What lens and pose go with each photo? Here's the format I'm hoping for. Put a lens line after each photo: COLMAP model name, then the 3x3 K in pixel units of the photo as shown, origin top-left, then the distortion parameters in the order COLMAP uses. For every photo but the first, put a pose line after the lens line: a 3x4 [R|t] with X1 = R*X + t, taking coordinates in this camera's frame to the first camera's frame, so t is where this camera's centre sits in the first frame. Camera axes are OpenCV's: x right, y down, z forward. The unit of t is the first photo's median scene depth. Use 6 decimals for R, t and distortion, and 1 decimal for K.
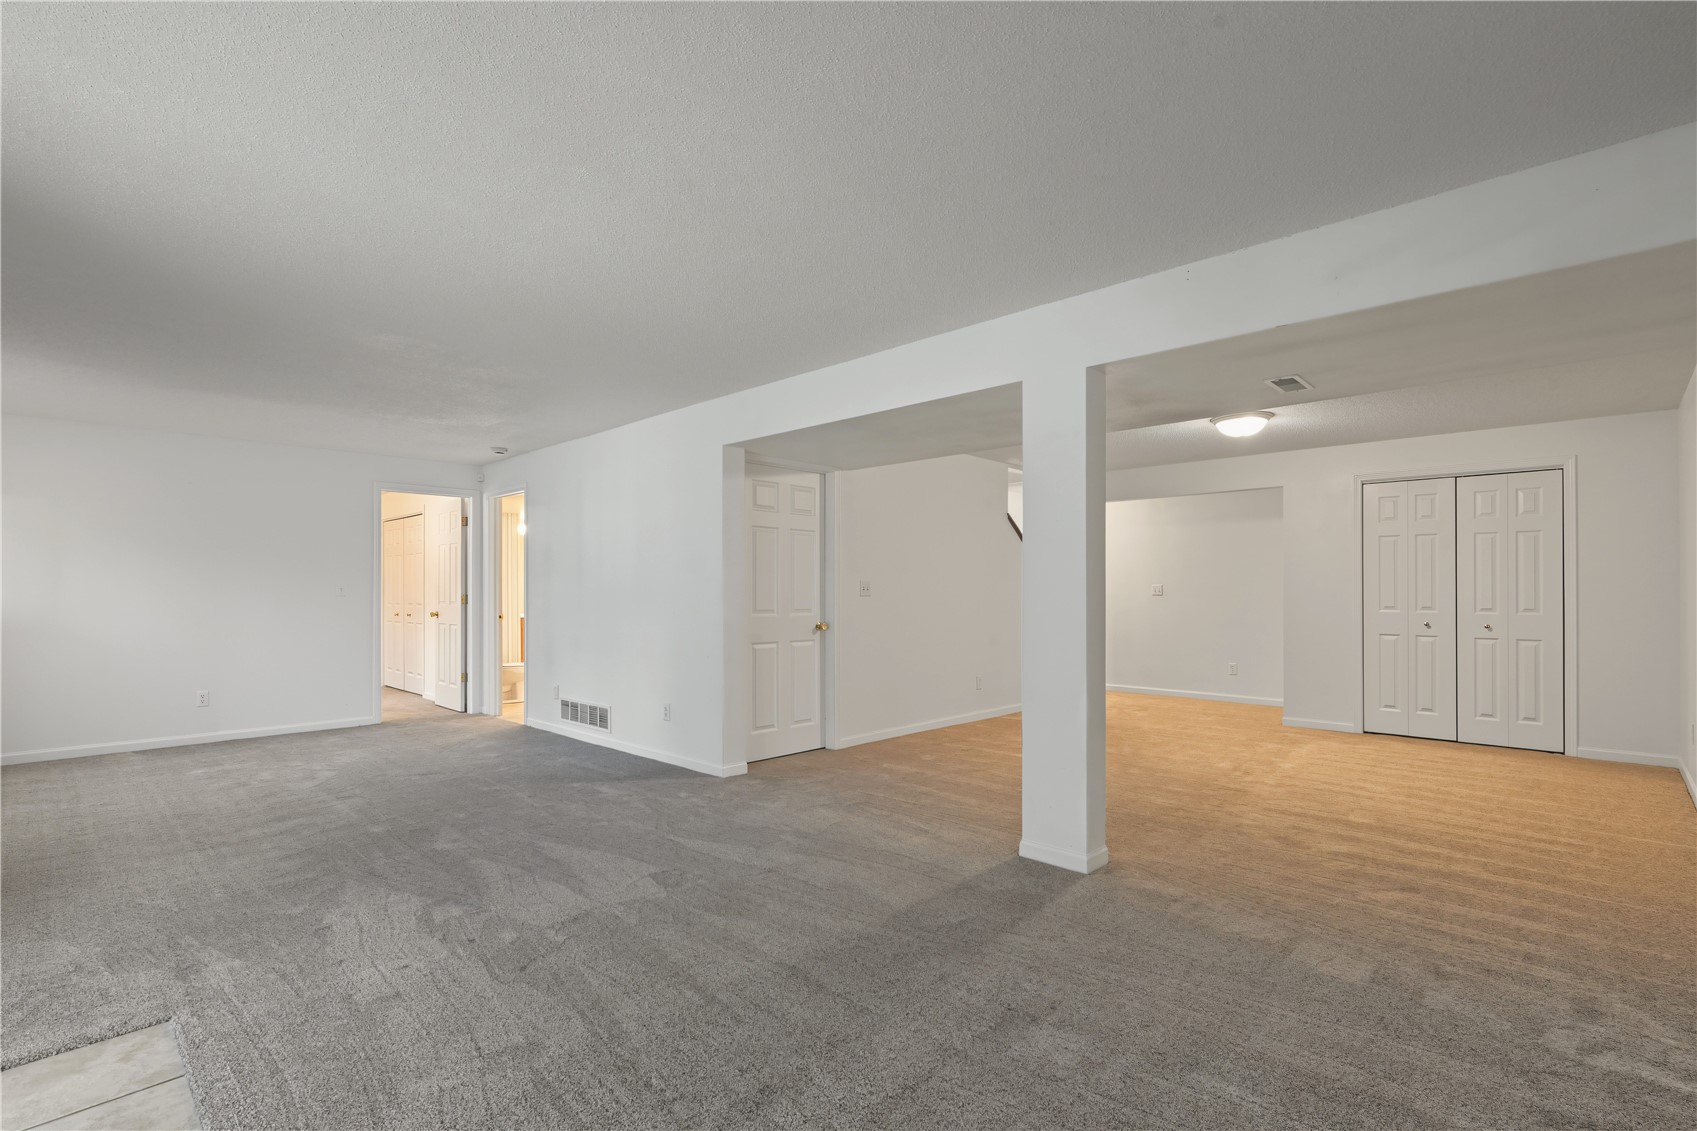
lens RADIAL K [[775.5, 0, 853.6], [0, 775.5, 575.2], [0, 0, 1]] dist [-0.004127, -0.000075]
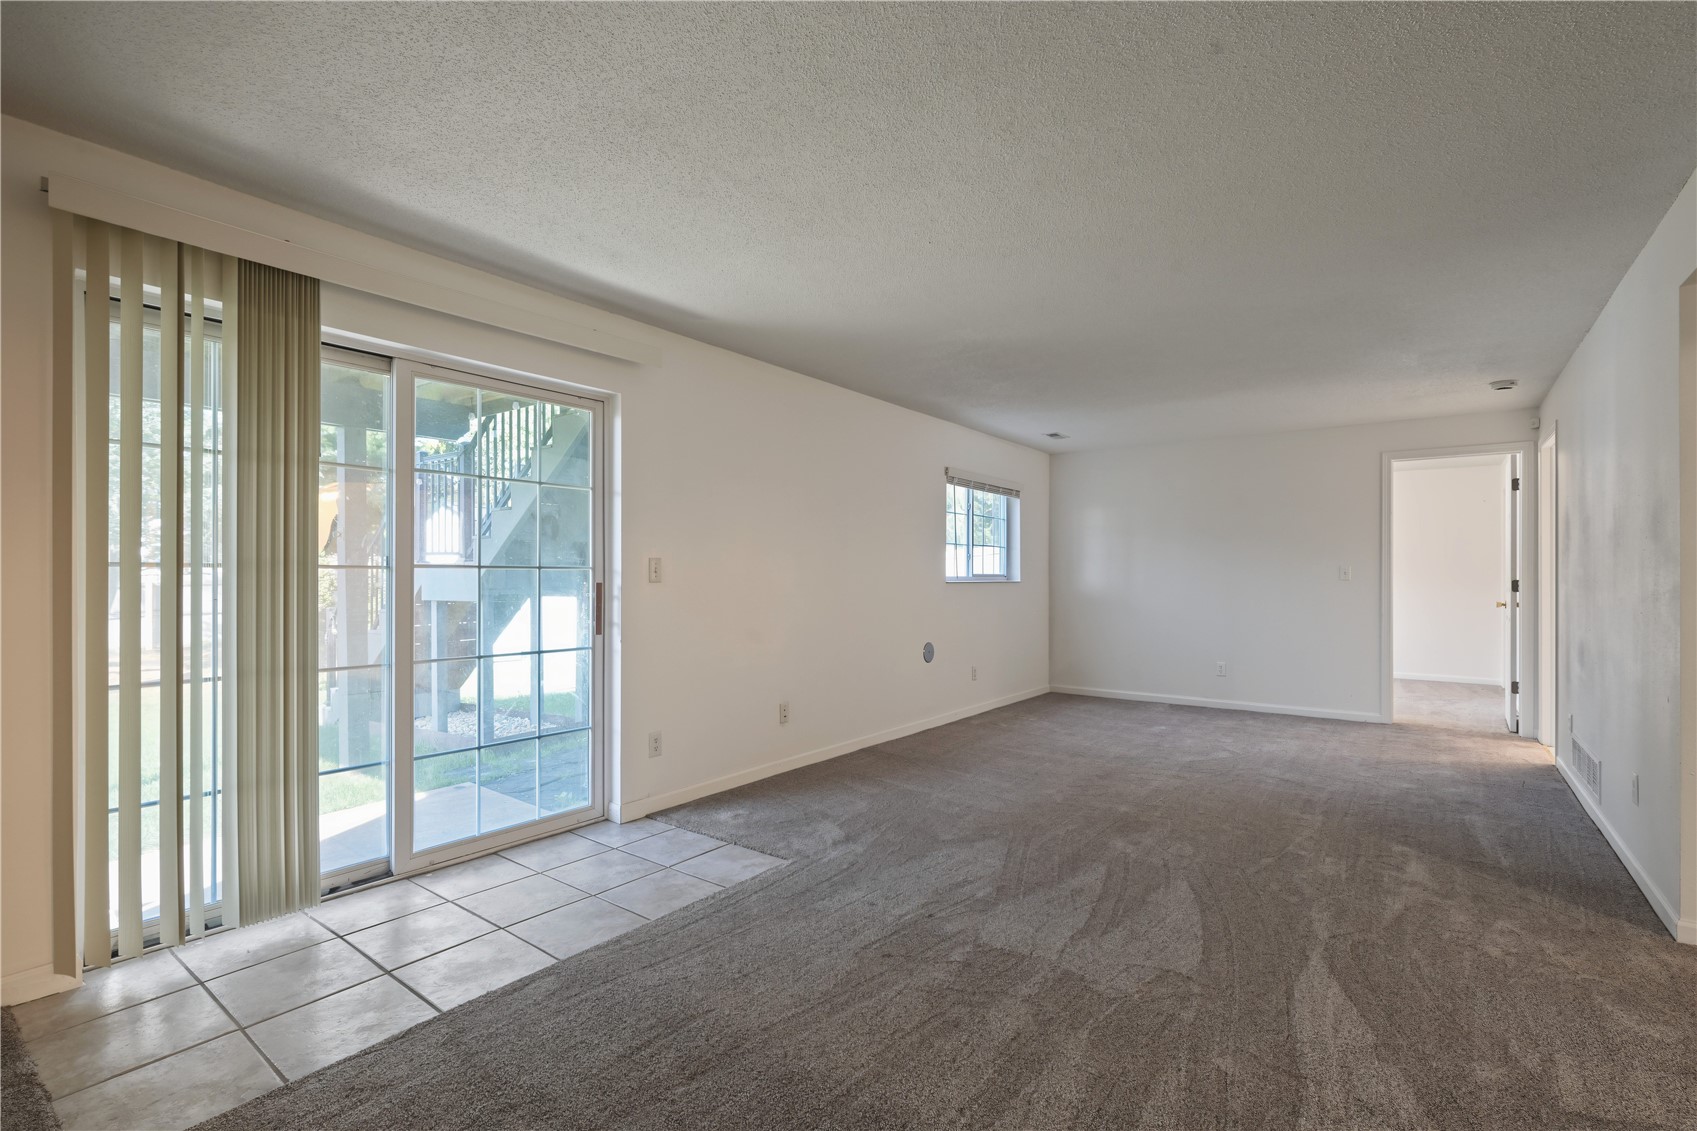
lens RADIAL K [[760.1, 0, 851.8], [0, 760.1, 577.0], [0, 0, 1]] dist [-0.000444, 0.001061]
pose [[0.129428, 0.002990, -0.991584, 0.327362], [0.020280, 0.999778, 0.005662, 0.009348], [0.991381, -0.020842, 0.129339, 0.514827]]
